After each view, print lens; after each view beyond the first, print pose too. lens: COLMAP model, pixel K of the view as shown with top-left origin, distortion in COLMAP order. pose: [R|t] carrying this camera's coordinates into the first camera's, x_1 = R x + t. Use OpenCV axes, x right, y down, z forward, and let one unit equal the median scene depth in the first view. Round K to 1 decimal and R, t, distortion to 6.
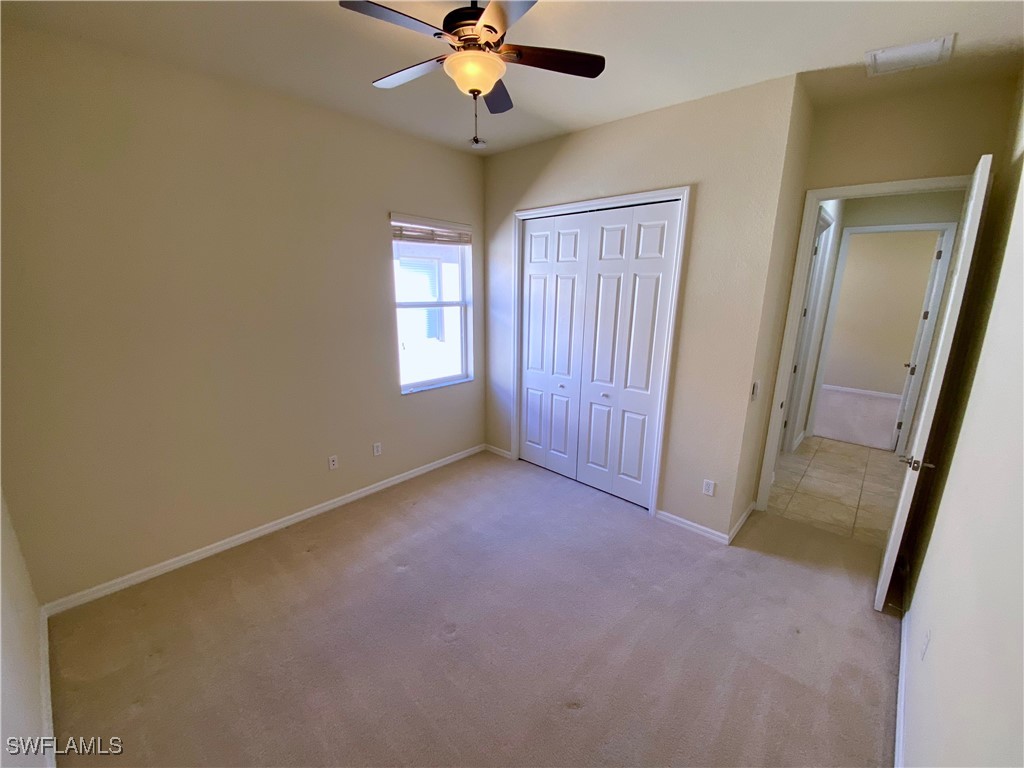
lens RADIAL K [[419.7, 0, 511.2], [0, 419.7, 387.0], [0, 0, 1]] dist [0.027728, -0.026495]
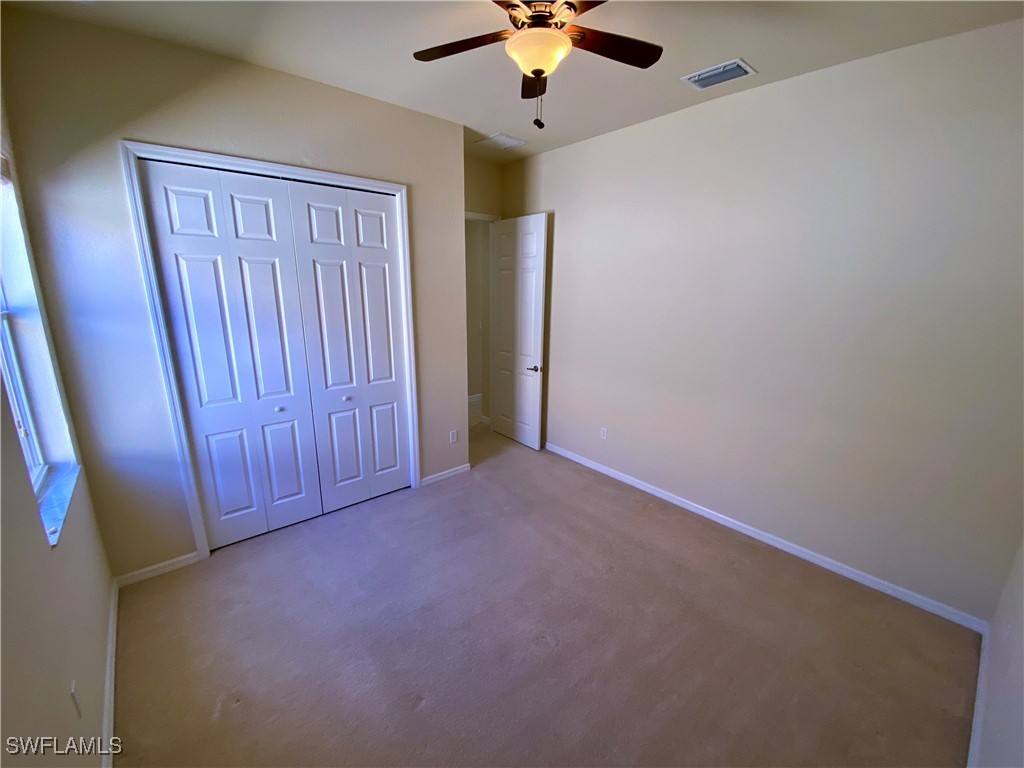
lens RADIAL K [[419.7, 0, 511.2], [0, 419.7, 387.0], [0, 0, 1]] dist [0.027728, -0.026495]
pose [[0.096430, -0.253278, 0.962575, -0.594520], [0.217159, 0.949138, 0.227988, -0.131711], [-0.971362, 0.187047, 0.146527, 0.526615]]
